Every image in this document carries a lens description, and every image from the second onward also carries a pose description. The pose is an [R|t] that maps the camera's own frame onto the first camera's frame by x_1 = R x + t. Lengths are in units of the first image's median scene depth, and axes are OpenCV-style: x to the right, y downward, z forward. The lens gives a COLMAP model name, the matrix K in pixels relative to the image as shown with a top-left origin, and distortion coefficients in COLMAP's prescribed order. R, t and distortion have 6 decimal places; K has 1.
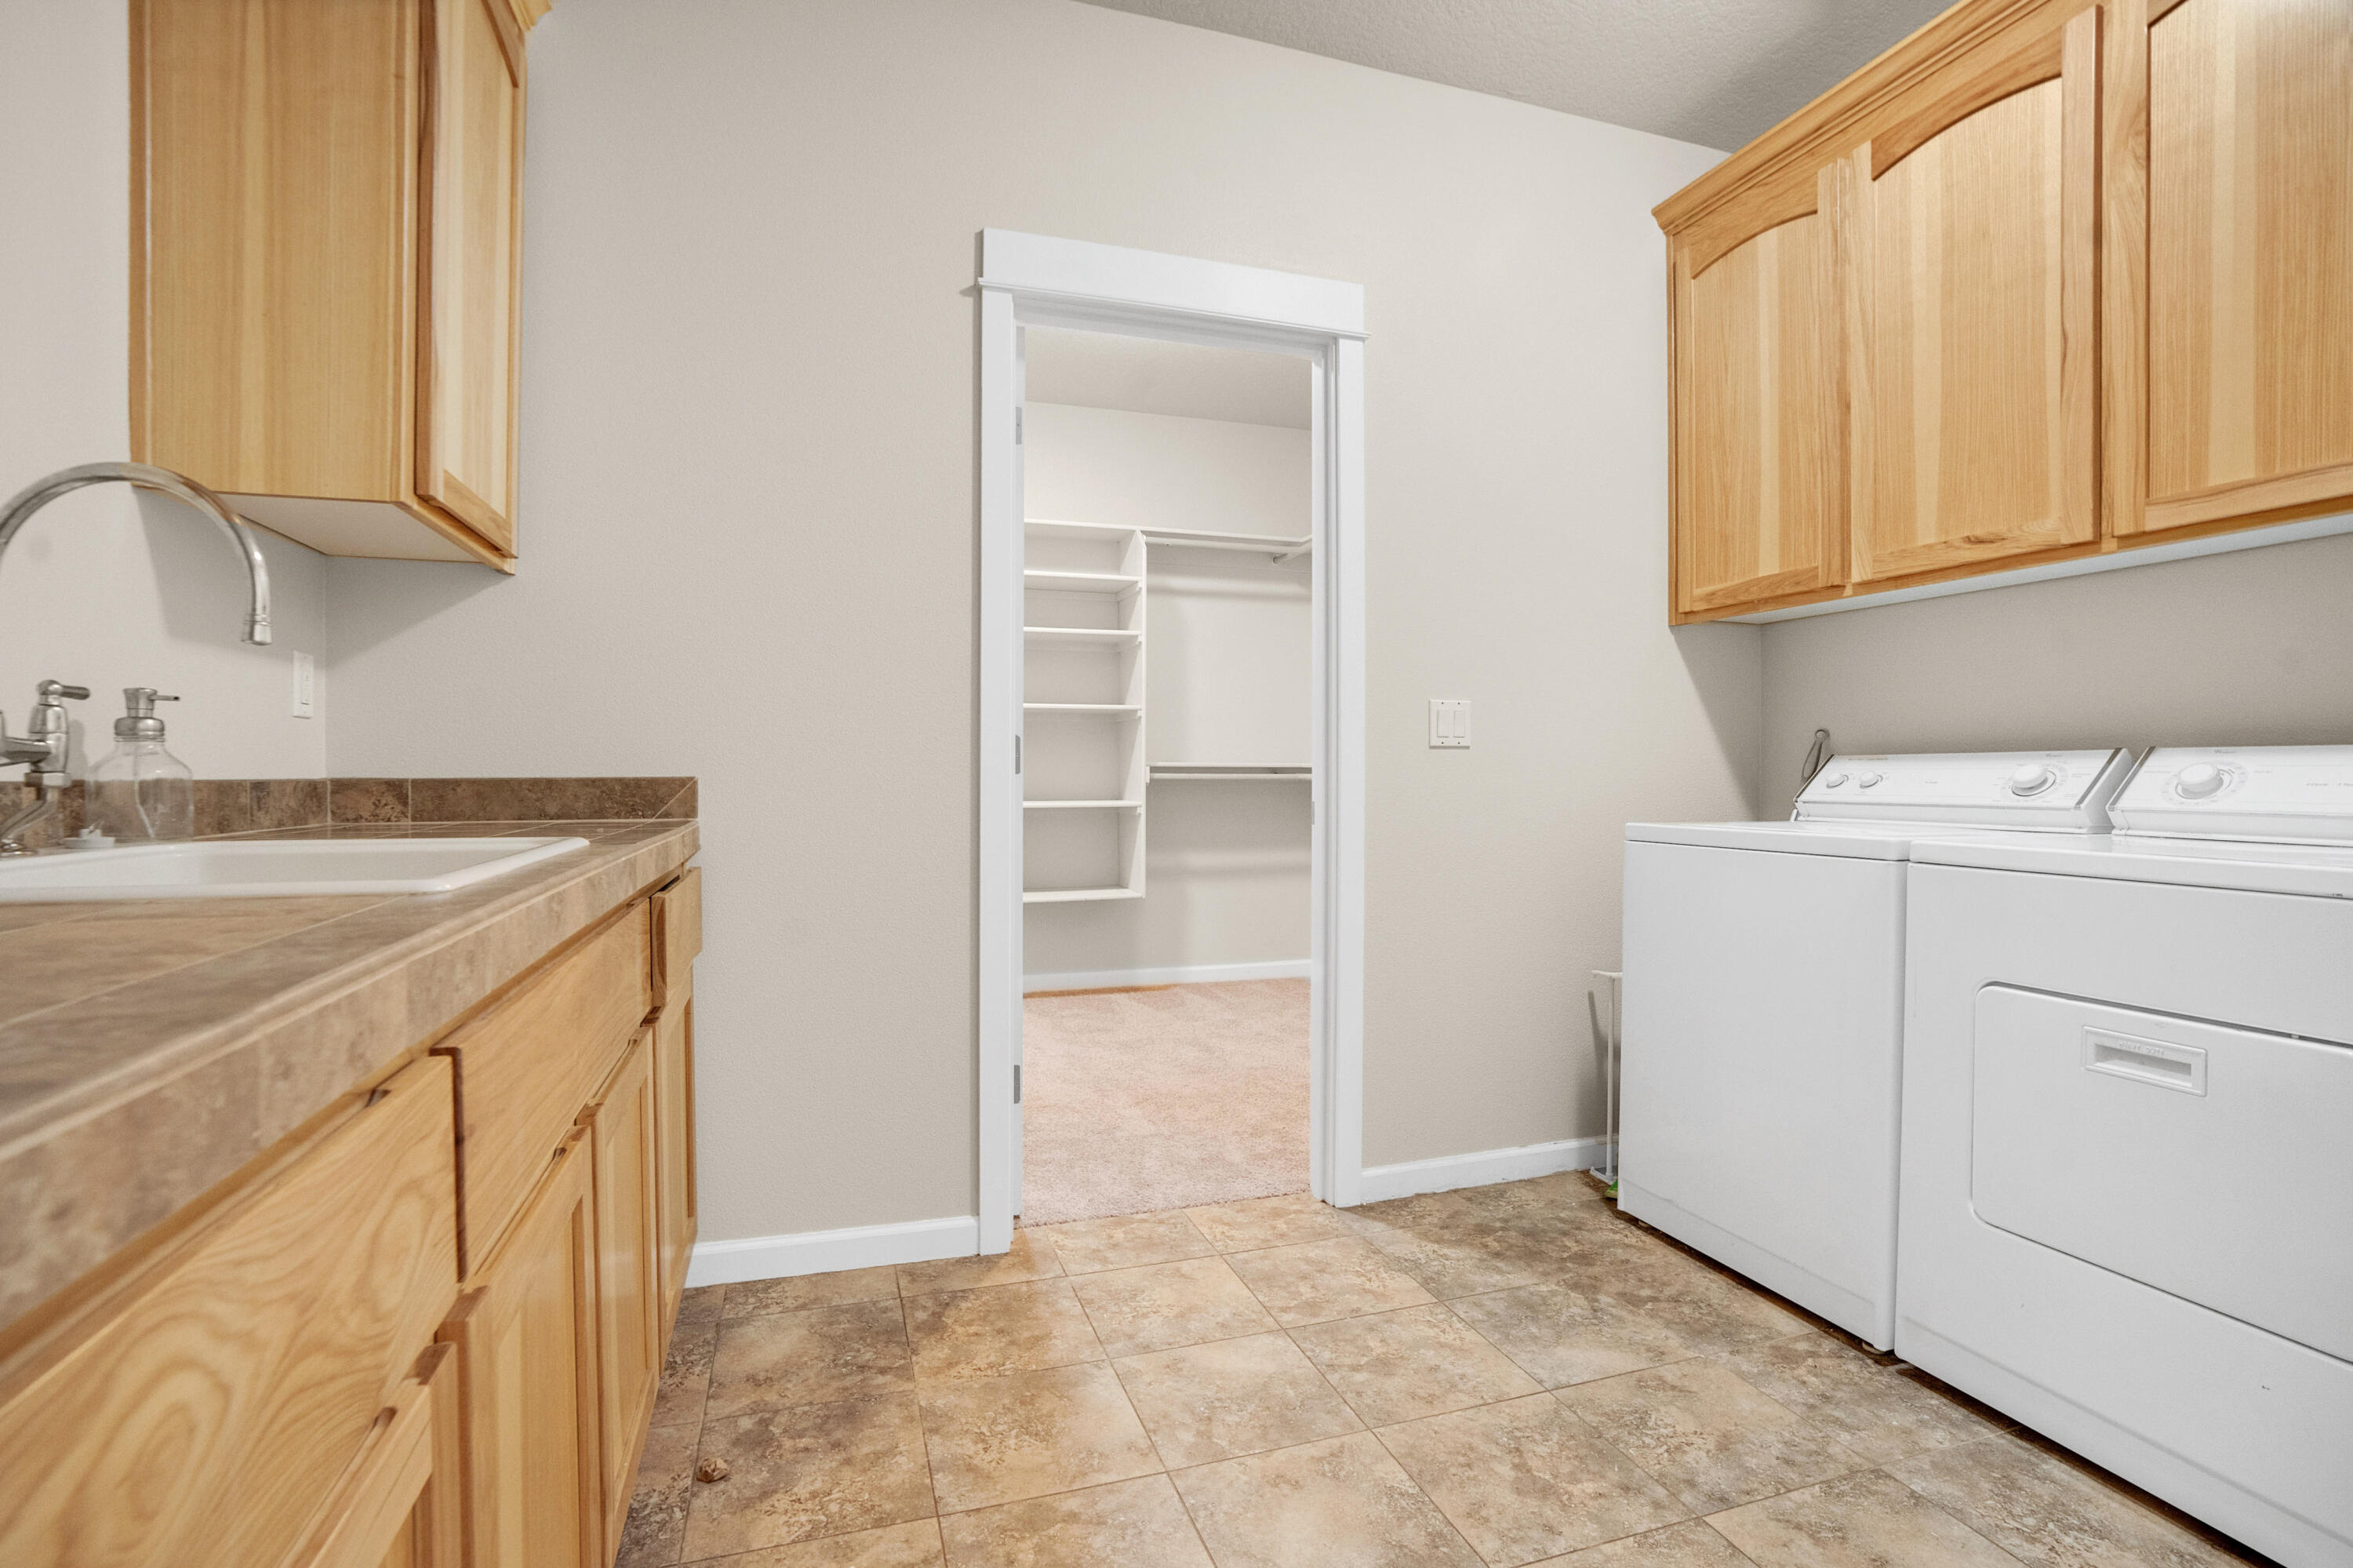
lens RADIAL K [[1105.5, 0, 1166.7], [0, 1105.5, 791.3], [0, 0, 1]] dist [-0.060638, 0.025748]
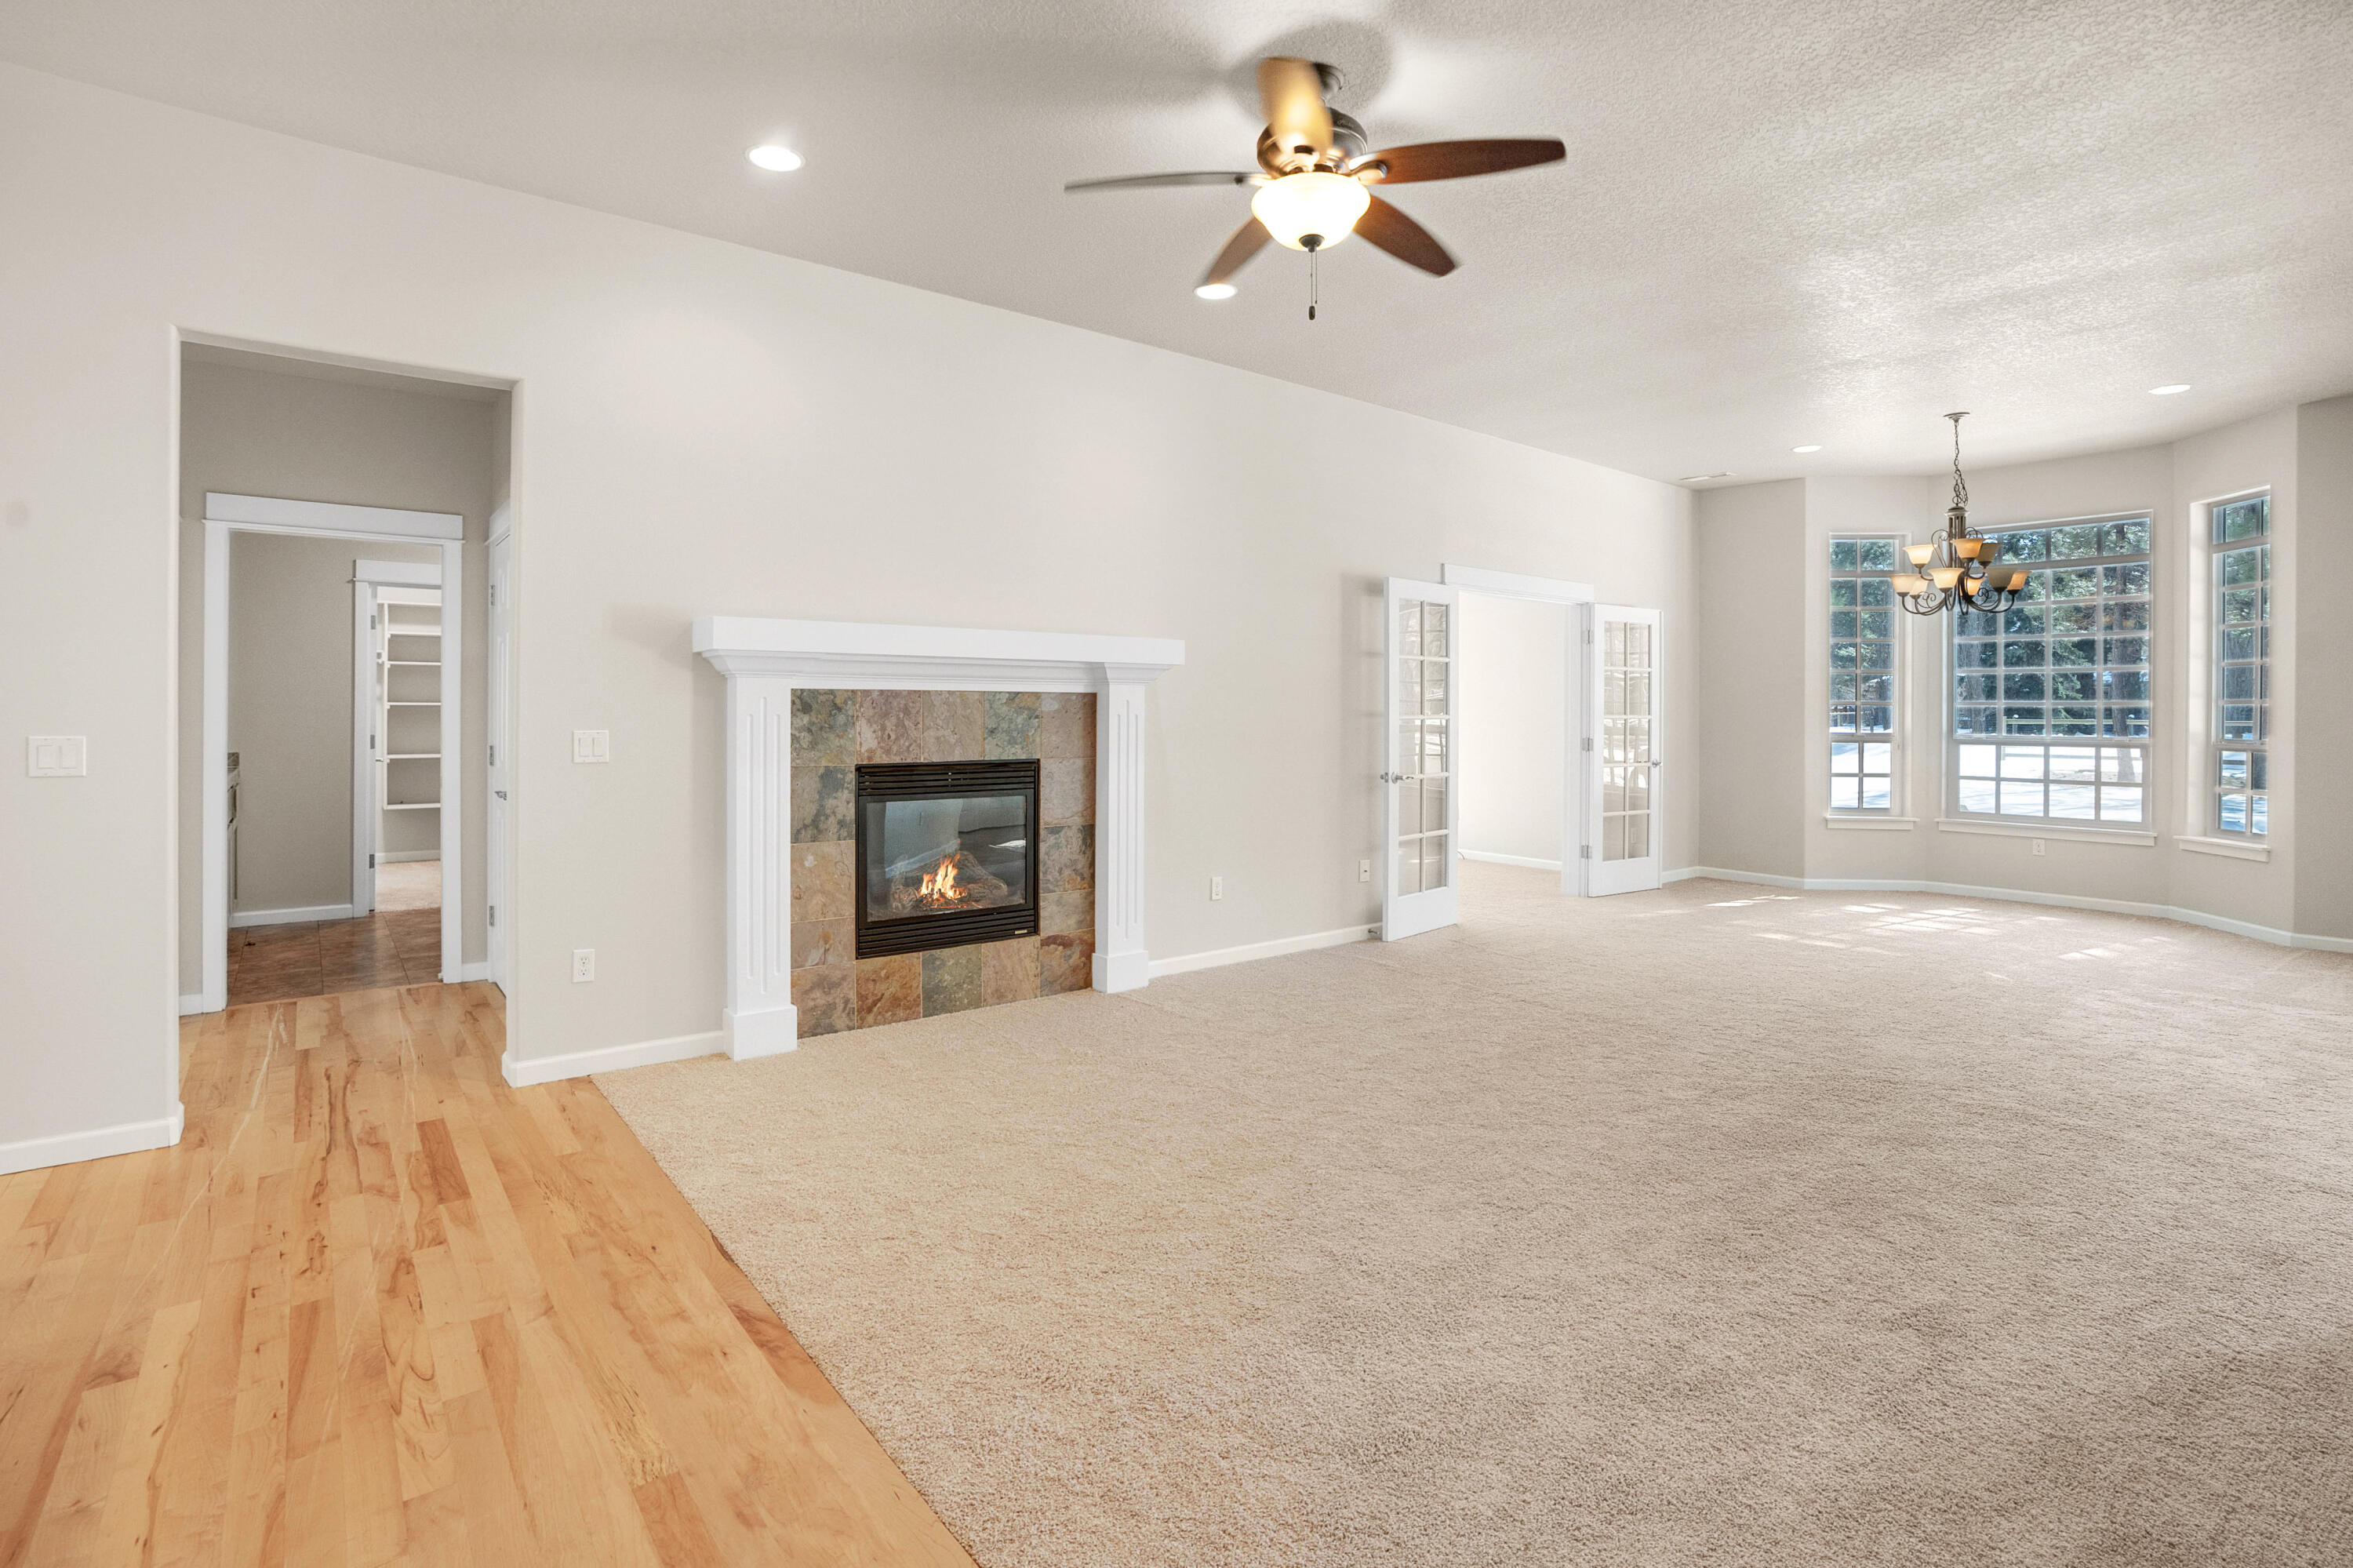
lens RADIAL K [[1124.0, 0, 1156.2], [0, 1124.0, 714.1], [0, 0, 1]] dist [-0.054280, 0.020073]
pose [[0.938168, -0.000041, 0.346180, 0.888843], [0.004625, 0.999912, -0.012418, -0.069728], [-0.346149, 0.013251, 0.938086, -2.672847]]
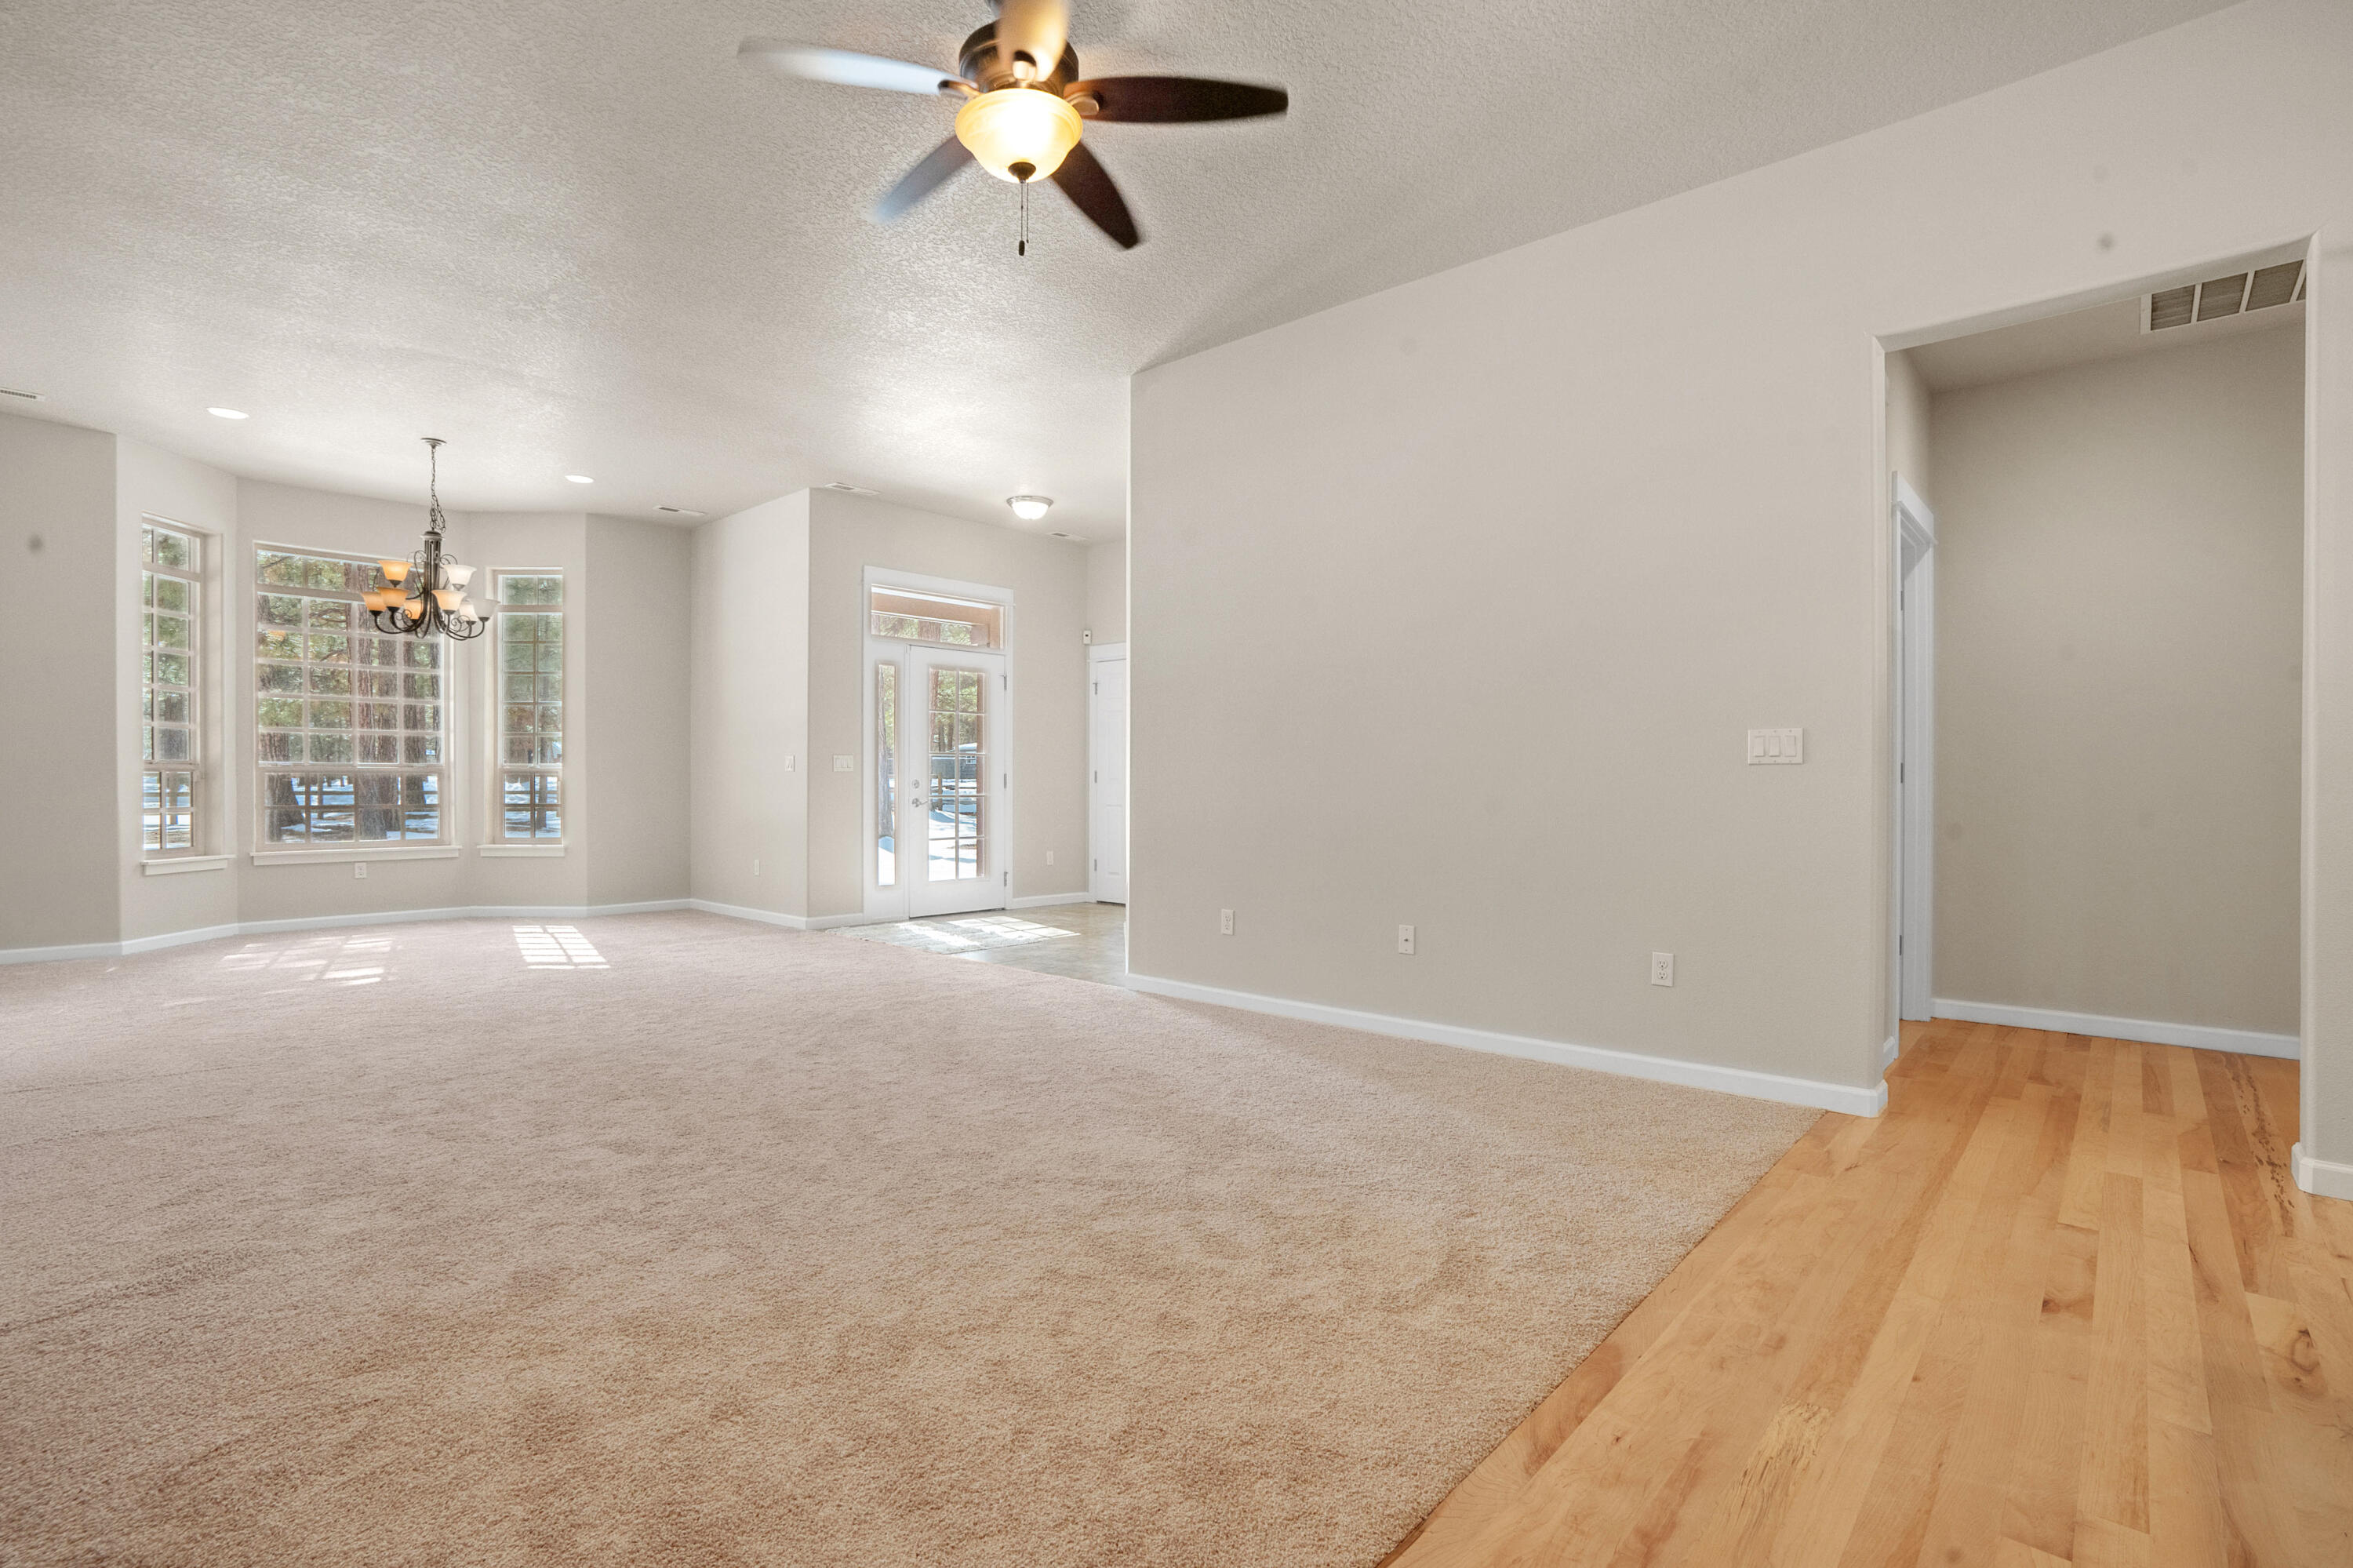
lens RADIAL K [[1105.5, 0, 1166.7], [0, 1105.5, 791.3], [0, 0, 1]] dist [-0.060638, 0.025748]
pose [[-0.503316, -0.012747, 0.864009, 0.356606], [0.012073, 0.999690, 0.021782, 0.018550], [-0.864018, 0.021394, -0.503006, -0.888144]]
